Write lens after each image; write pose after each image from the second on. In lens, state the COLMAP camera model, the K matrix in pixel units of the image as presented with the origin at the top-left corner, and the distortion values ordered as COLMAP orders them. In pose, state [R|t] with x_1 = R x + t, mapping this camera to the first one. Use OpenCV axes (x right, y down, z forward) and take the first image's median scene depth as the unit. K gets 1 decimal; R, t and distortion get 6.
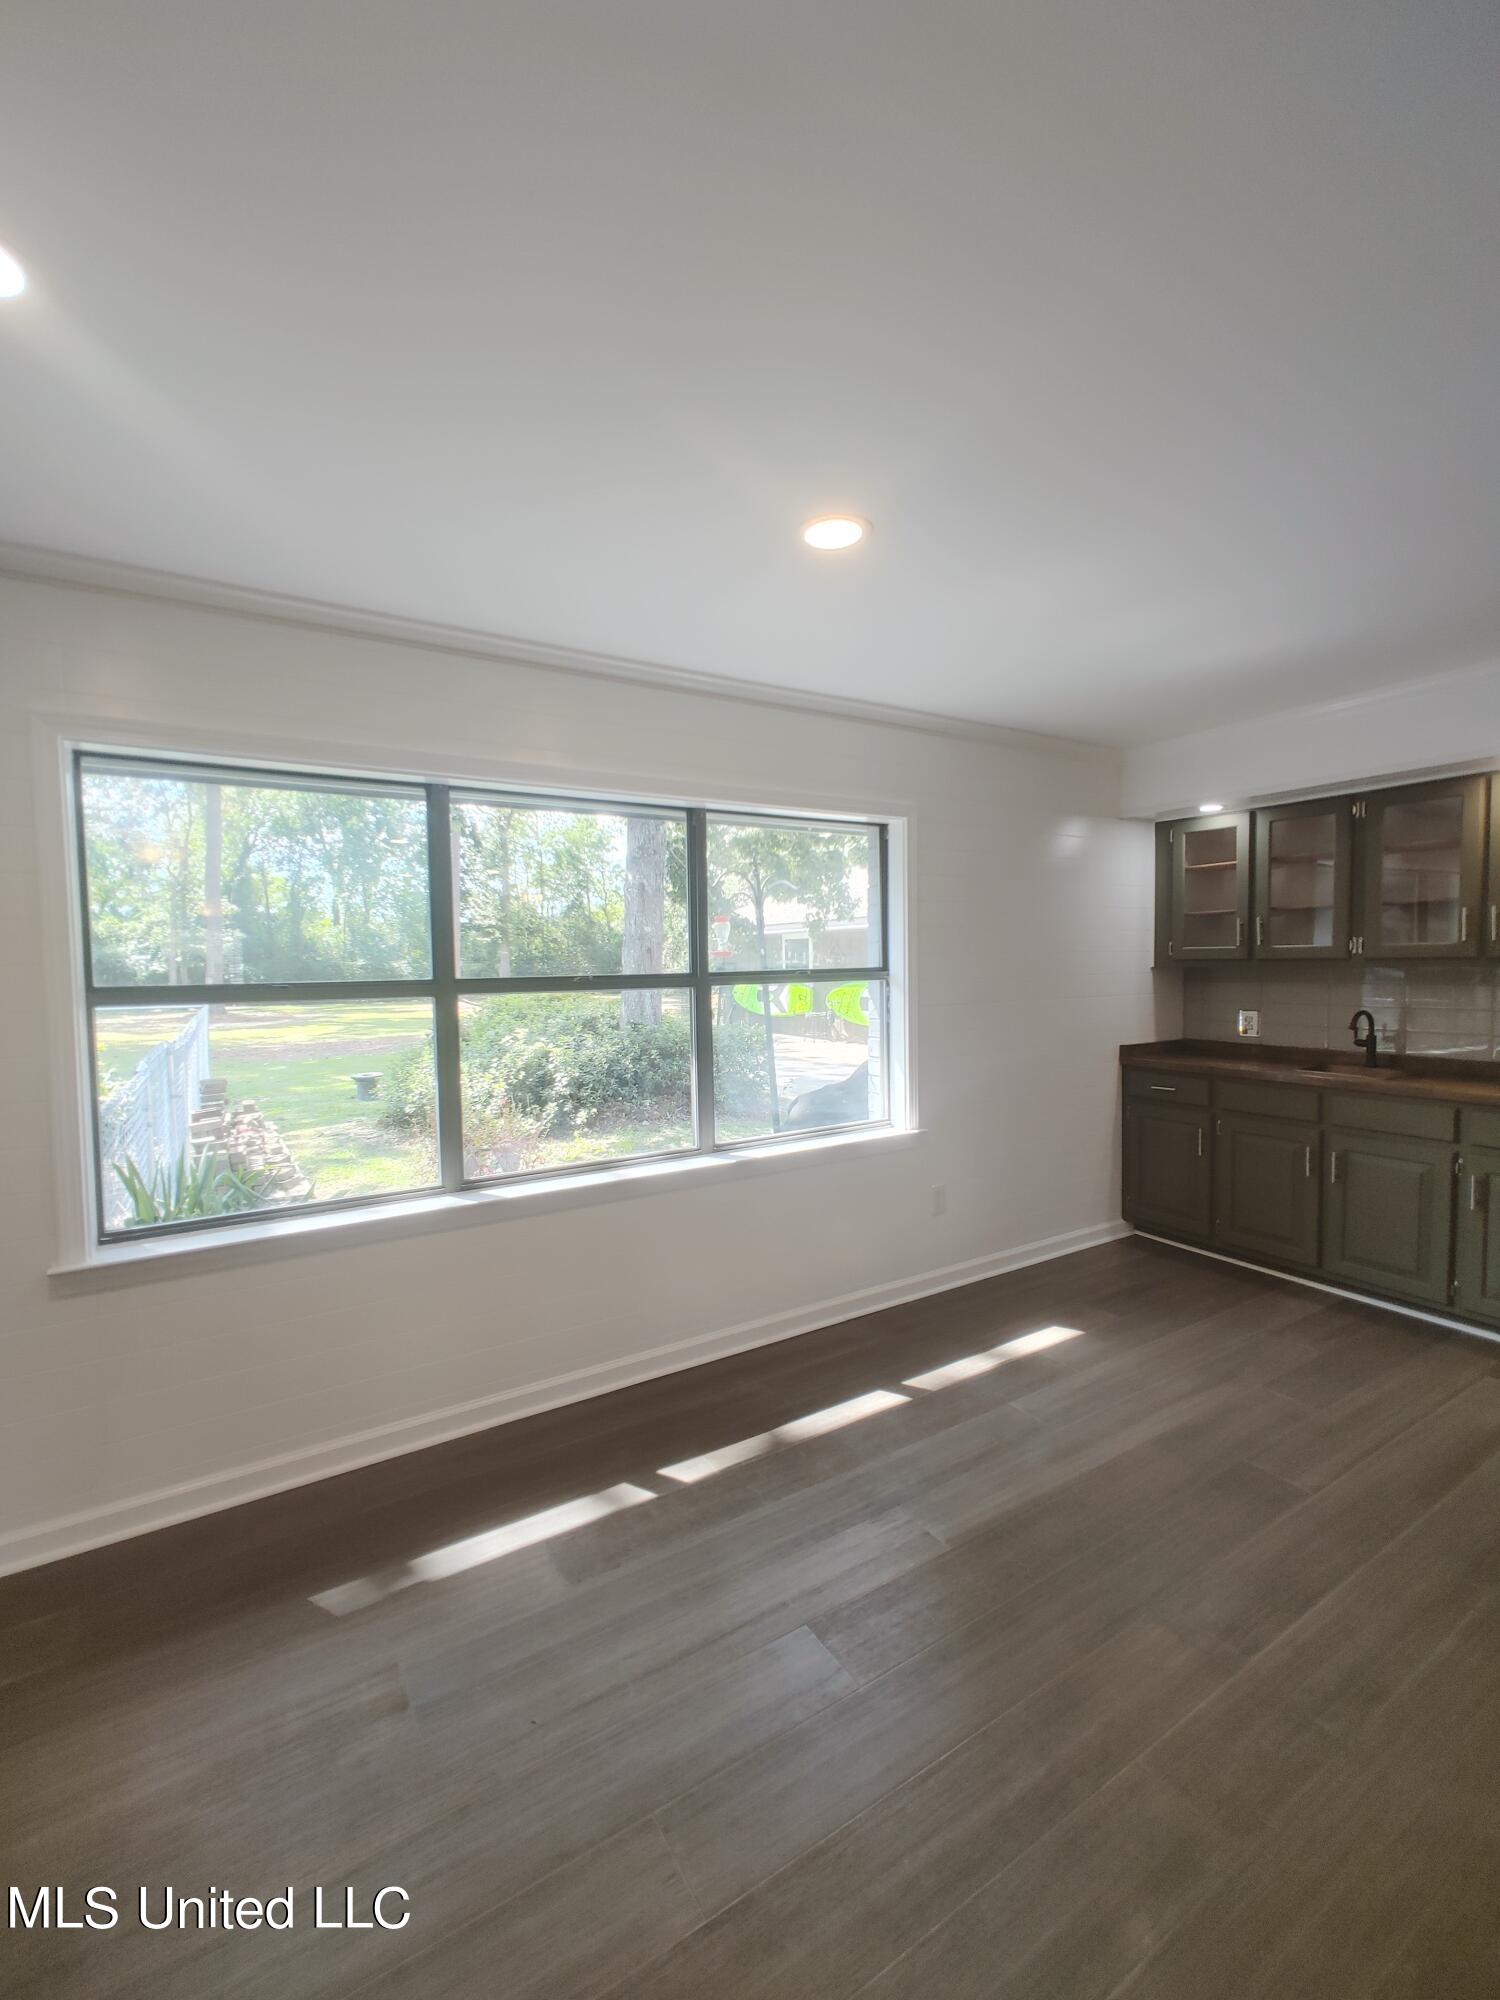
lens RADIAL K [[847.7, 0, 742.6], [0, 847.7, 999.0], [0, 0, 1]] dist [0.001076, 0.000228]
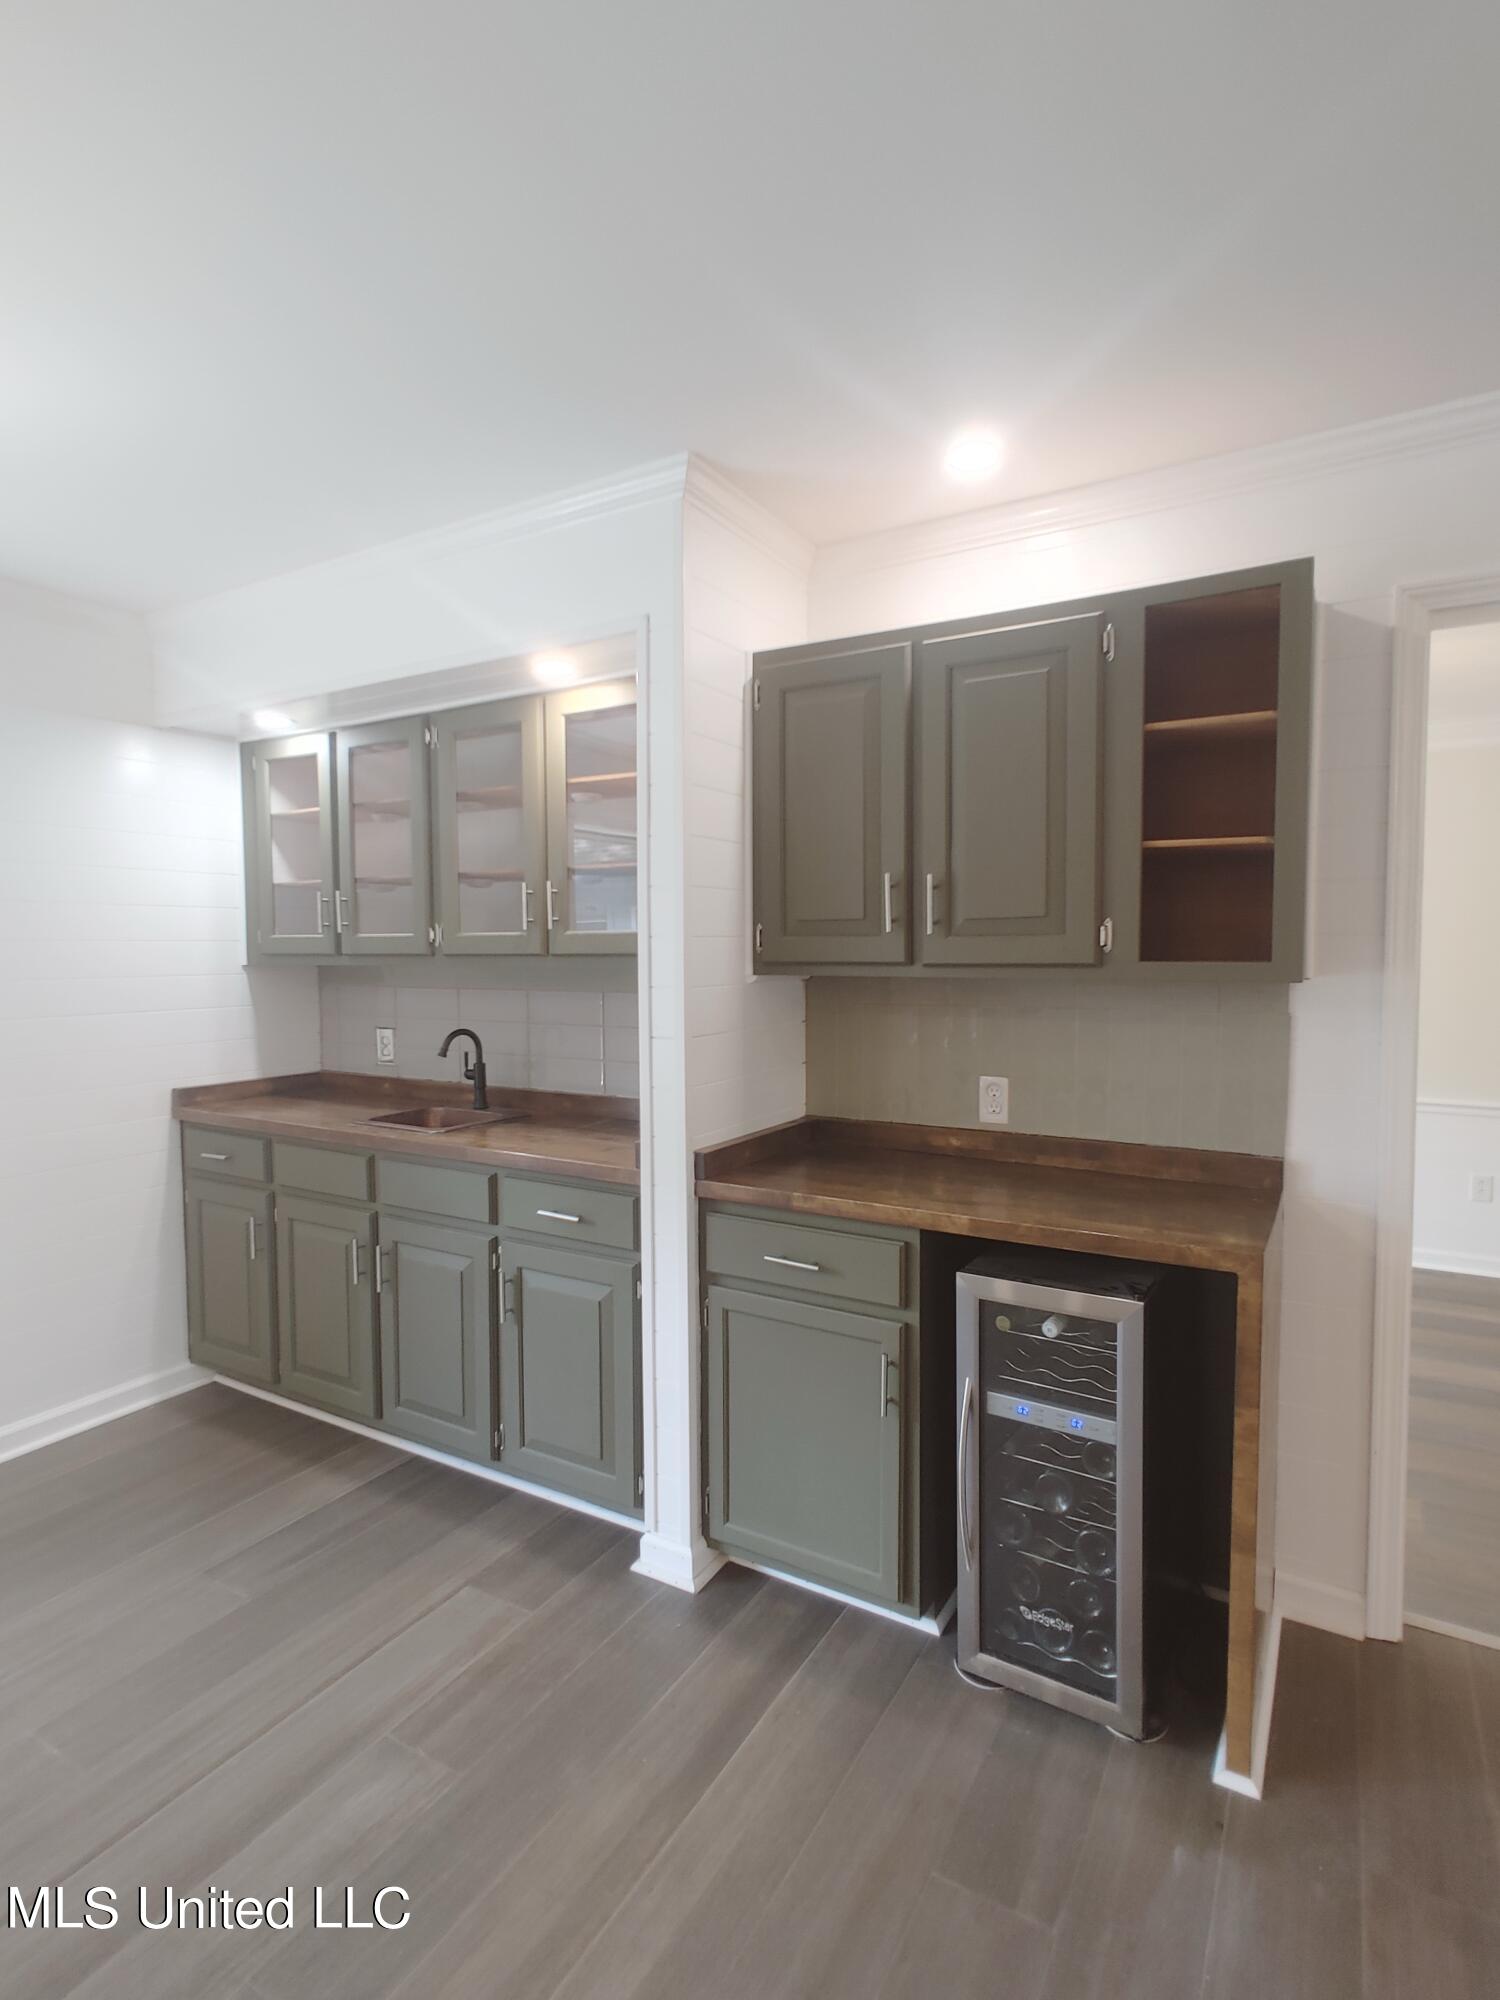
lens RADIAL K [[1028.6, 0, 747.1], [0, 1028.6, 1001.3], [0, 0, 1]] dist [0.002682, 0.000904]
pose [[0.883127, -0.019575, 0.468725, 0.510914], [0.016193, 0.999806, 0.011243, -0.013372], [-0.468854, -0.002339, 0.883272, 0.135985]]
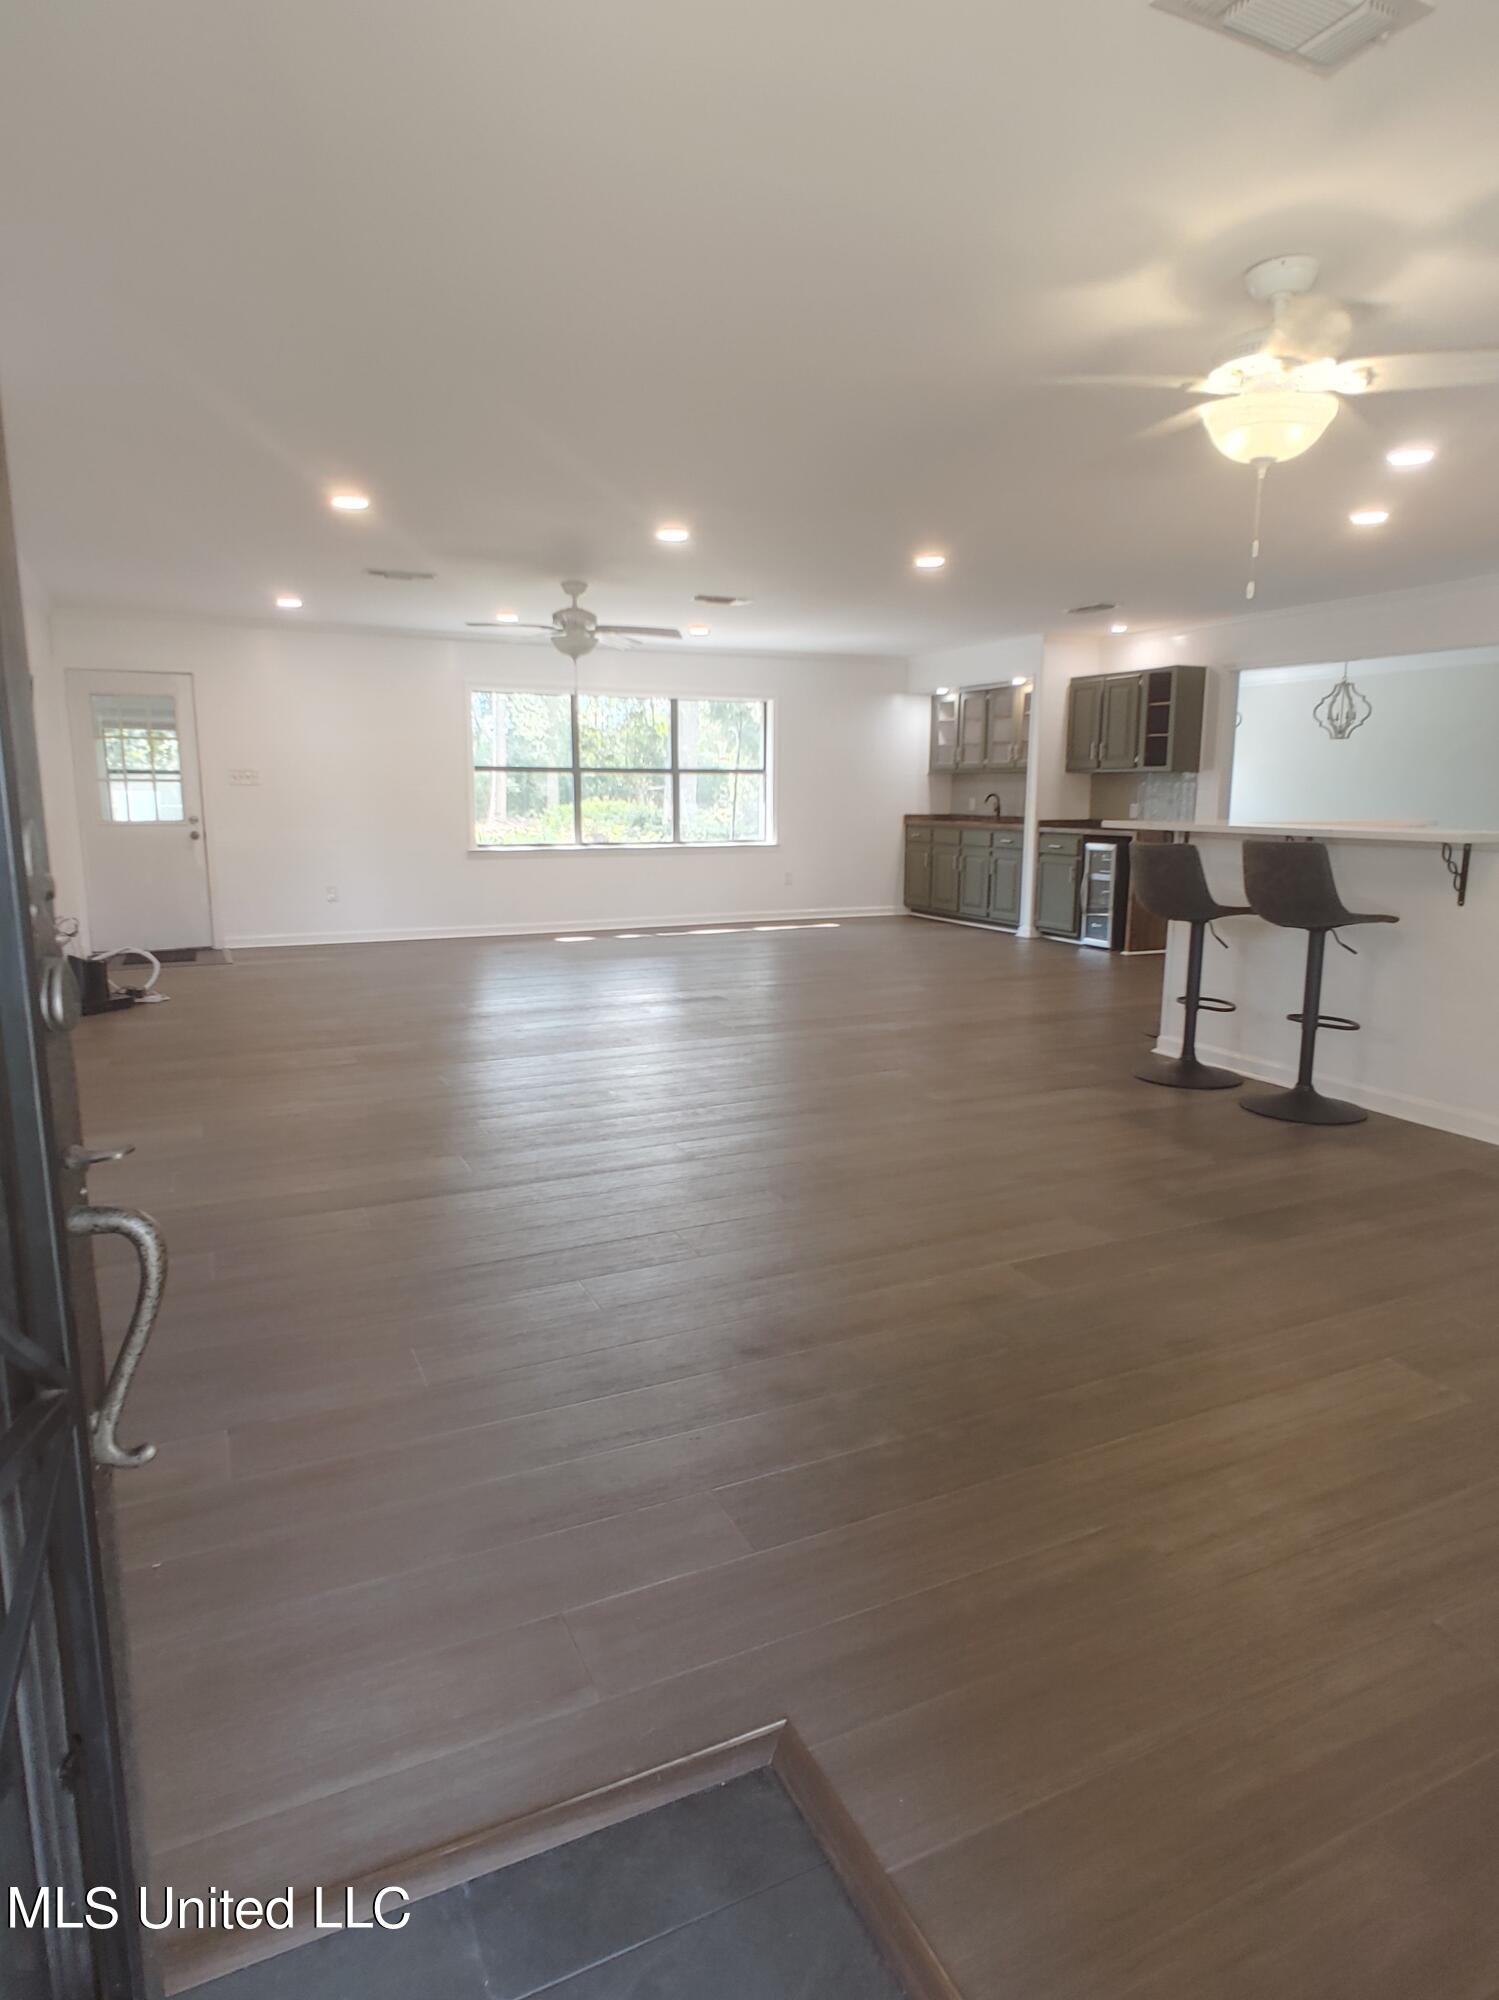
lens RADIAL K [[1169.3, 0, 749.5], [0, 1169.3, 1000.0], [0, 0, 1]] dist [0.001910, 0.000144]
pose [[0.994966, 0.033497, -0.094449, 0.396595], [-0.020561, 0.990667, 0.134748, 0.134249], [0.098081, -0.132128, 0.986368, -1.872264]]
